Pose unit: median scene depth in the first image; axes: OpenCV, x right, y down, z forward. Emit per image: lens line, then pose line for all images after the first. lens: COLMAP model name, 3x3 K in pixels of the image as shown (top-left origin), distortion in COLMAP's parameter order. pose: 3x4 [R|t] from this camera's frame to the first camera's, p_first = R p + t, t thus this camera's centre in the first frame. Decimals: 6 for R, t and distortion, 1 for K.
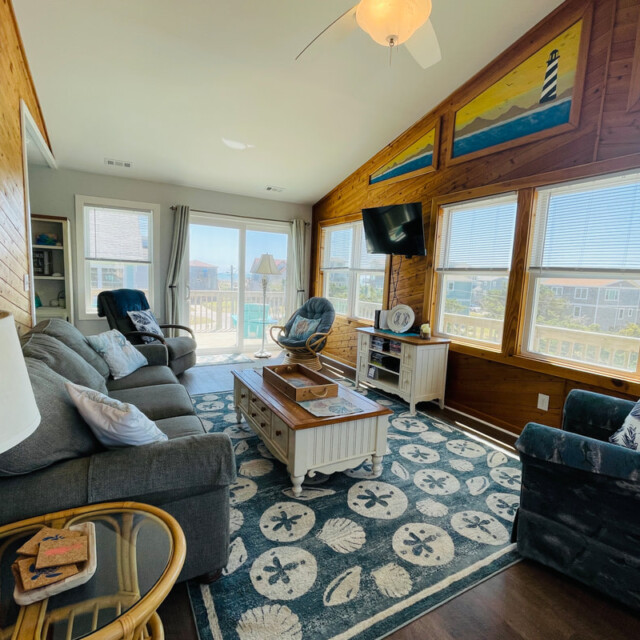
lens RADIAL K [[365.9, 0, 315.8], [0, 365.9, 321.7], [0, 0, 1]] dist [-0.012534, 0.008787]
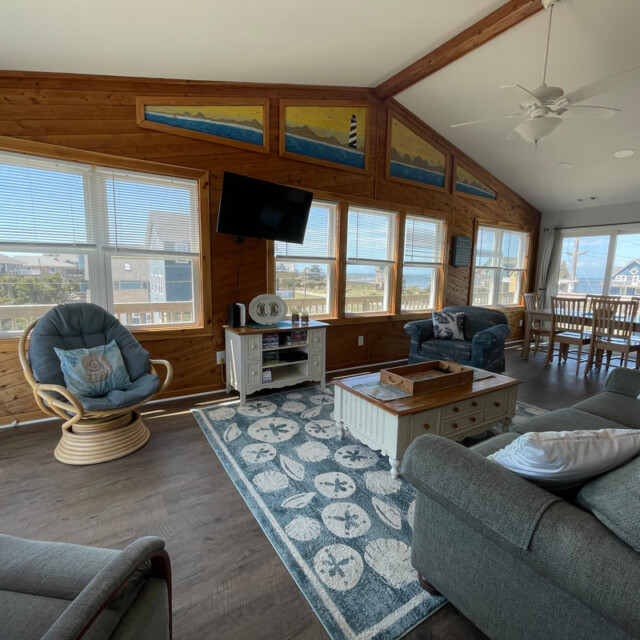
lens RADIAL K [[345.6, 0, 316.1], [0, 345.6, 321.2], [0, 0, 1]] dist [-0.008588, 0.005011]
pose [[-0.054117, -0.188059, 0.980666, -0.896812], [0.097582, 0.976408, 0.192628, -0.190080], [-0.993755, 0.106120, -0.034489, 1.271504]]
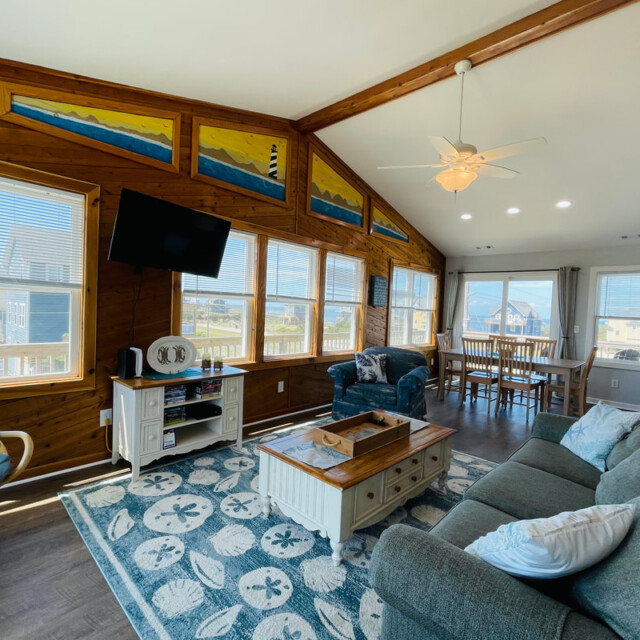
lens RADIAL K [[365.9, 0, 315.9], [0, 365.9, 321.0], [0, 0, 1]] dist [-0.012534, 0.008787]
pose [[-0.305259, -0.094095, 0.947609, -0.804431], [0.055588, 0.991649, 0.116374, -0.210241], [-0.950646, 0.088200, -0.297479, 1.304687]]
